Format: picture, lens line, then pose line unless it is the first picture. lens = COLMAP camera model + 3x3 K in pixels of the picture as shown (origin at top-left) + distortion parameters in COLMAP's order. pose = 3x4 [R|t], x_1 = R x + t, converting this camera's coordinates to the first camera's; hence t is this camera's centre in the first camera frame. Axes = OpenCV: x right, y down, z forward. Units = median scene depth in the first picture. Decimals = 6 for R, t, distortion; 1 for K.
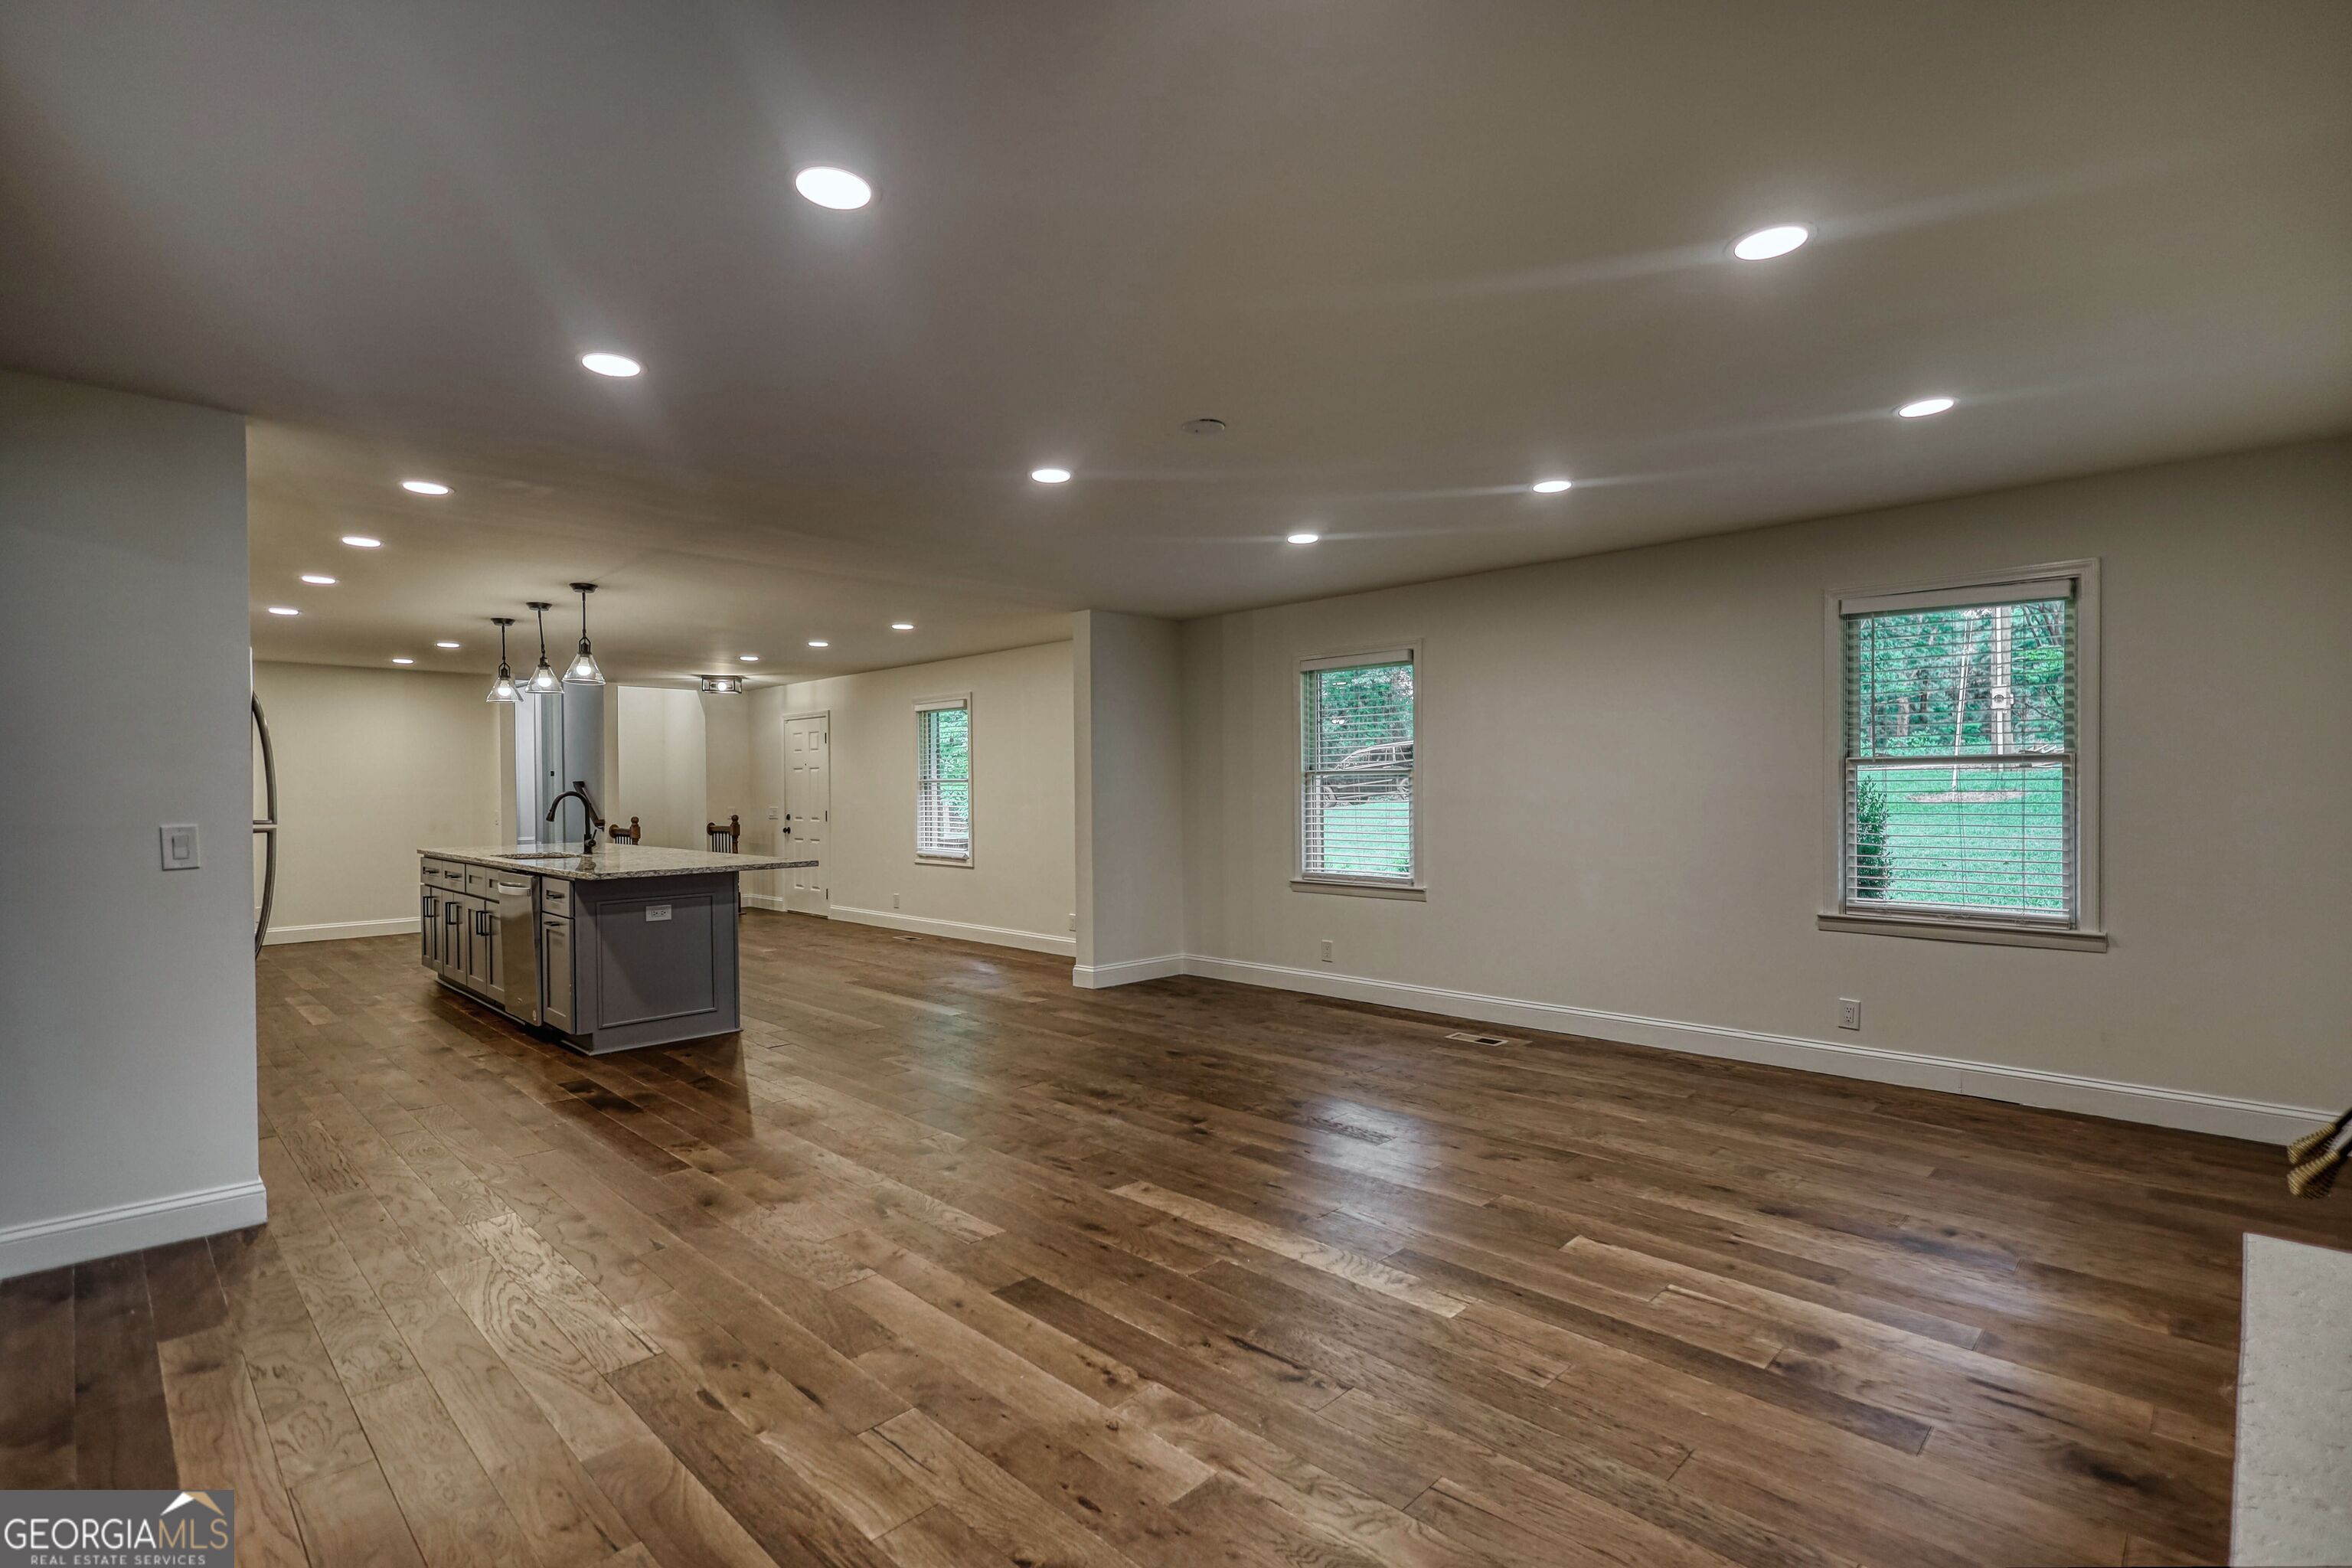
lens RADIAL K [[1093.5, 0, 1179.1], [0, 1093.5, 788.8], [0, 0, 1]] dist [0.001622, 0.000821]
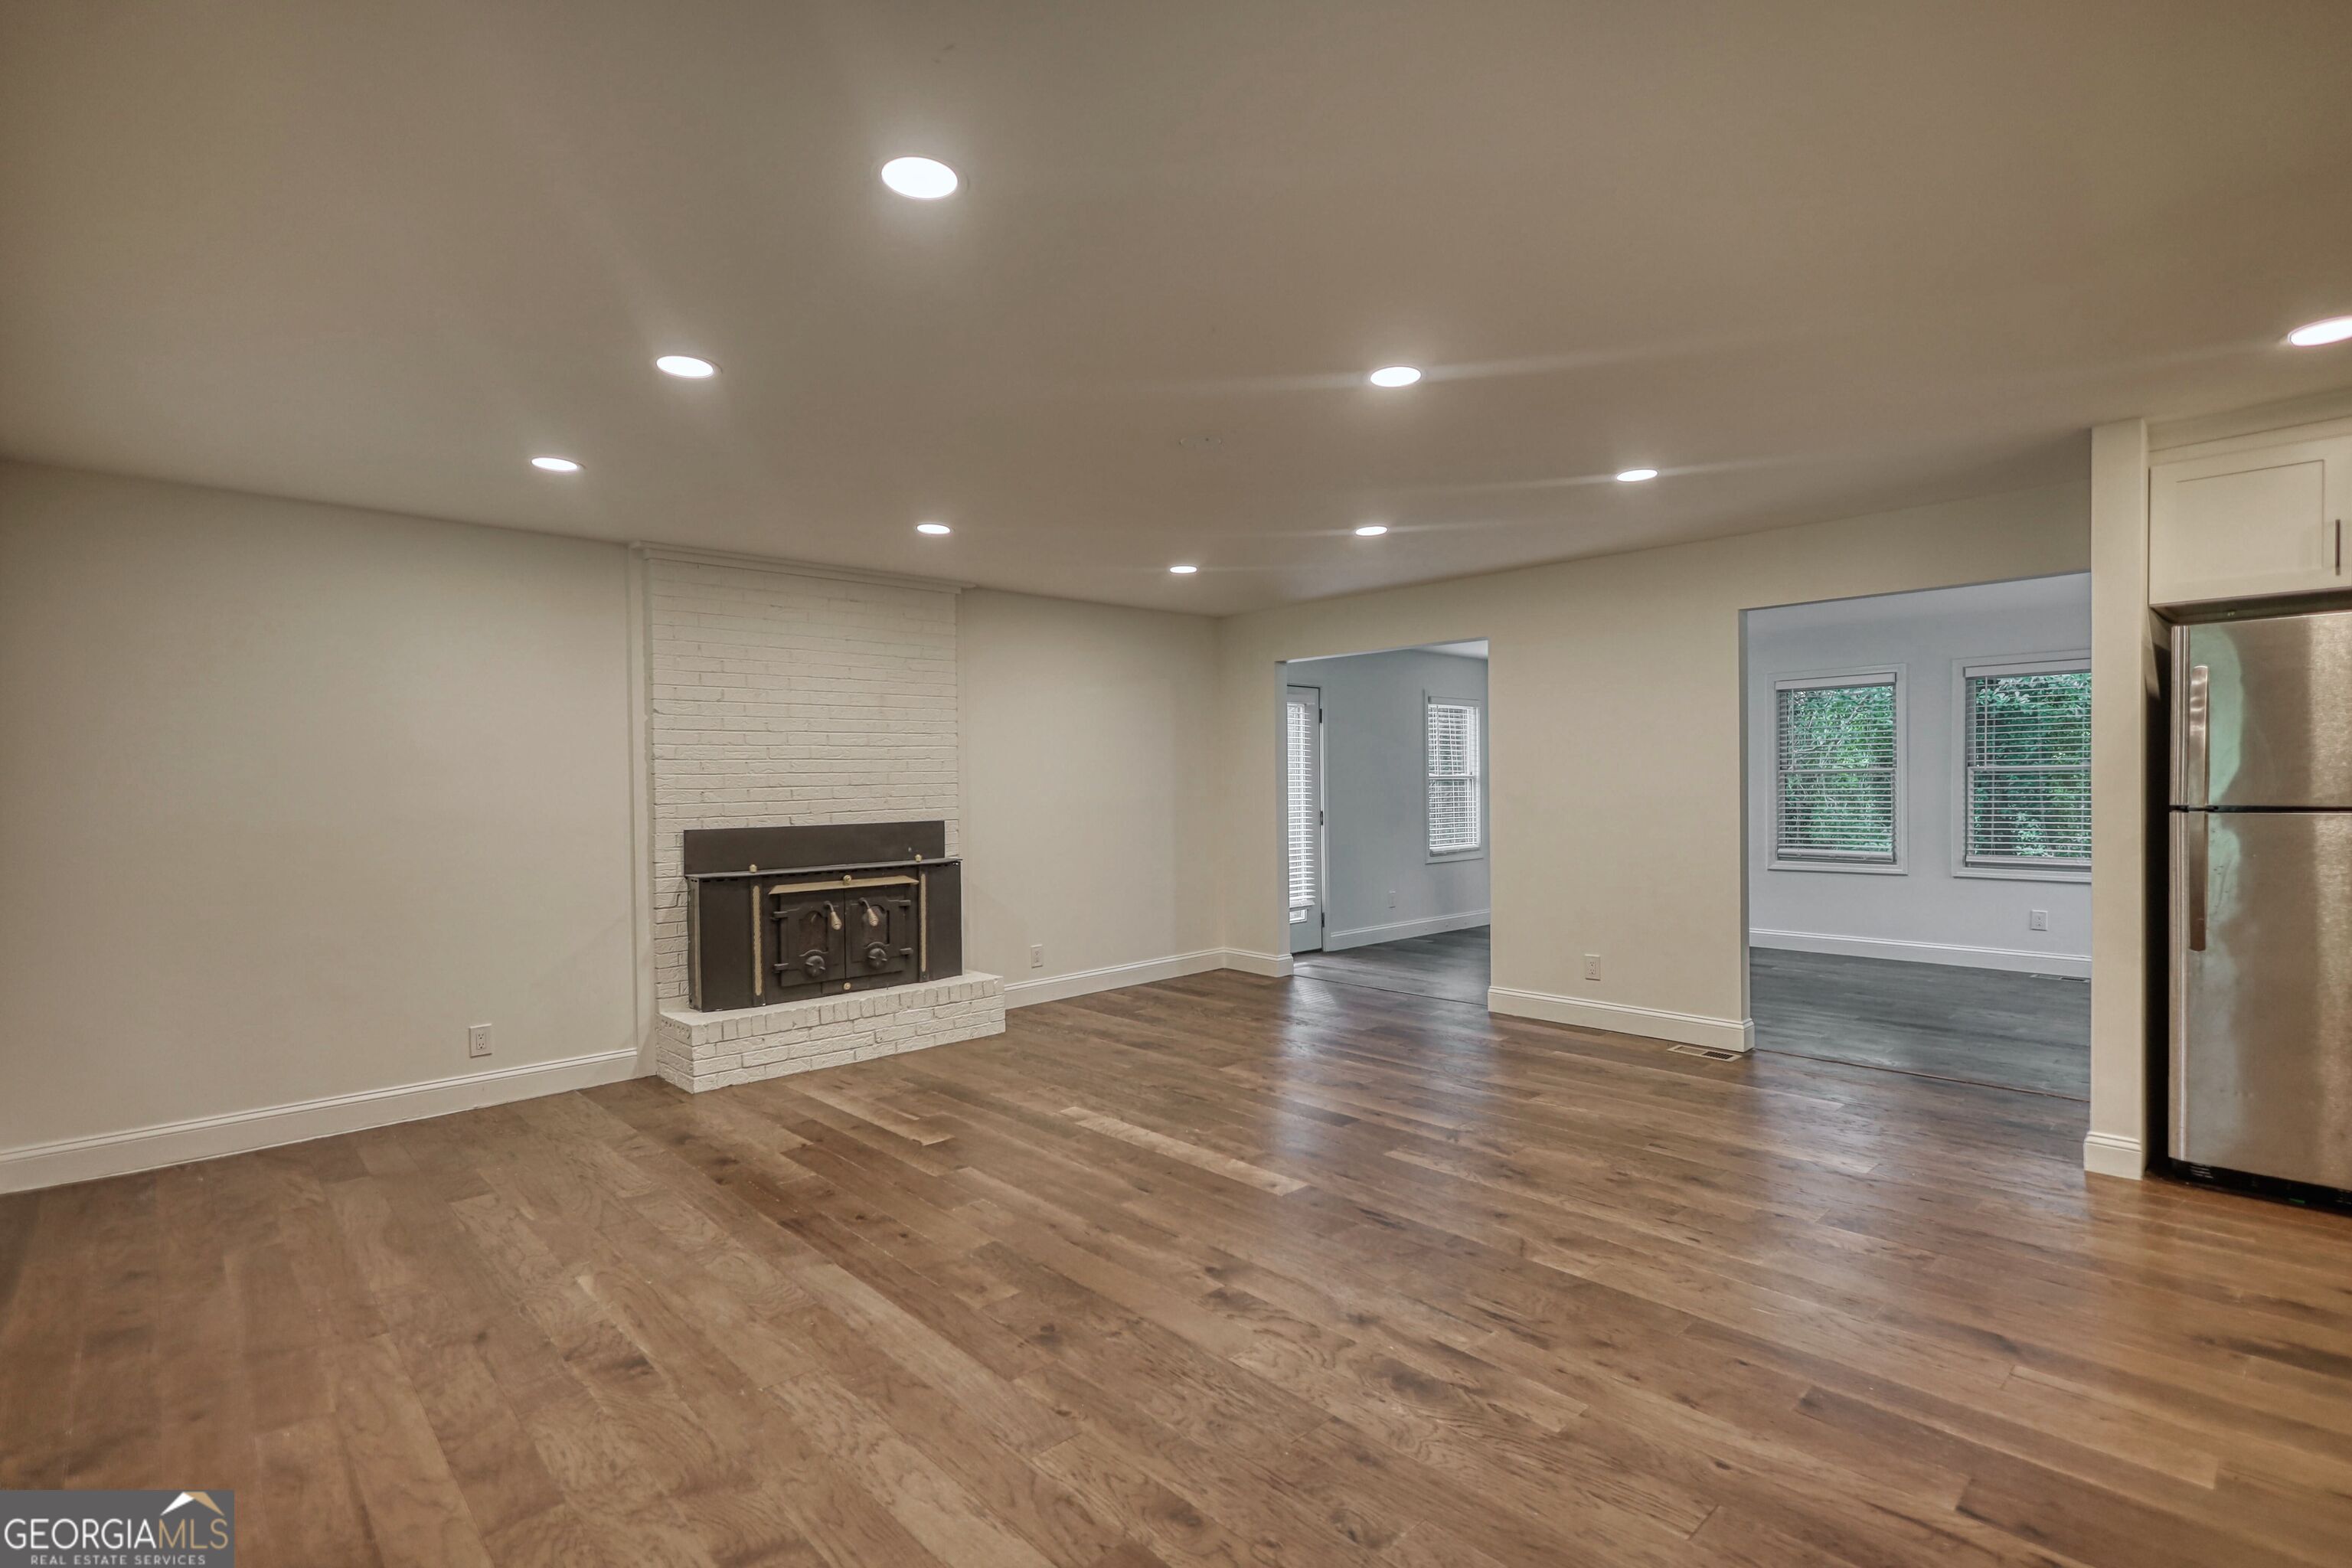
lens RADIAL K [[1093.5, 0, 1181.5], [0, 1093.5, 793.5], [0, 0, 1]] dist [0.001622, 0.000821]
pose [[-0.999148, 0.022632, 0.034518, 0.010793], [0.022883, 0.999714, 0.006894, -0.003820], [-0.034353, 0.007678, -0.999380, 1.932428]]
